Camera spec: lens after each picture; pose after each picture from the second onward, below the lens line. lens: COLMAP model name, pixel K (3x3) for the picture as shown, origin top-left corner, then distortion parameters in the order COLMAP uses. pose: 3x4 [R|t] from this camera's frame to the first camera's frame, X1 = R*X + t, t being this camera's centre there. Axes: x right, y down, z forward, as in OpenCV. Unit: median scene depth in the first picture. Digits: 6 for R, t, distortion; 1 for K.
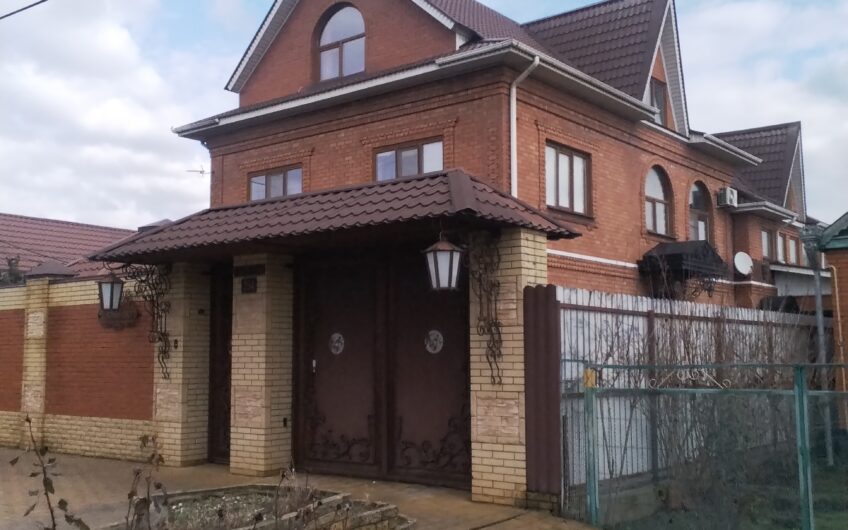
lens RADIAL K [[902.2, 0, 424.0], [0, 902.2, 265.0], [0, 0, 1]] dist [-0.000050, 0.006438]
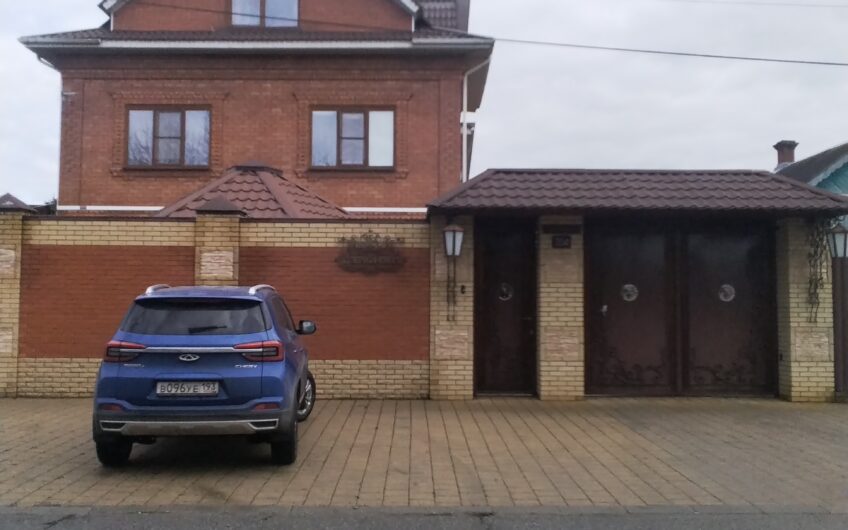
lens RADIAL K [[902.2, 0, 424.0], [0, 902.2, 265.0], [0, 0, 1]] dist [-0.000050, 0.006438]
pose [[0.785719, 0.043794, 0.617032, -0.585259], [-0.070808, 0.997302, 0.019382, 0.023596], [-0.614518, -0.058919, 0.786700, 0.099137]]
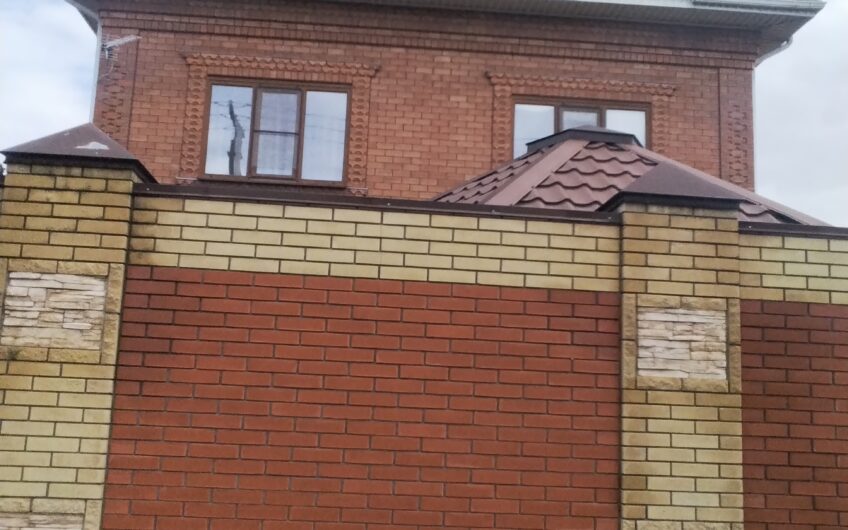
lens RADIAL K [[902.2, 0, 424.0], [0, 902.2, 265.0], [0, 0, 1]] dist [-0.000050, 0.006438]
pose [[0.735315, 0.144801, 0.662076, -0.506051], [-0.111965, 0.989440, -0.092047, 0.054421], [-0.668413, -0.006446, 0.743763, 0.574316]]
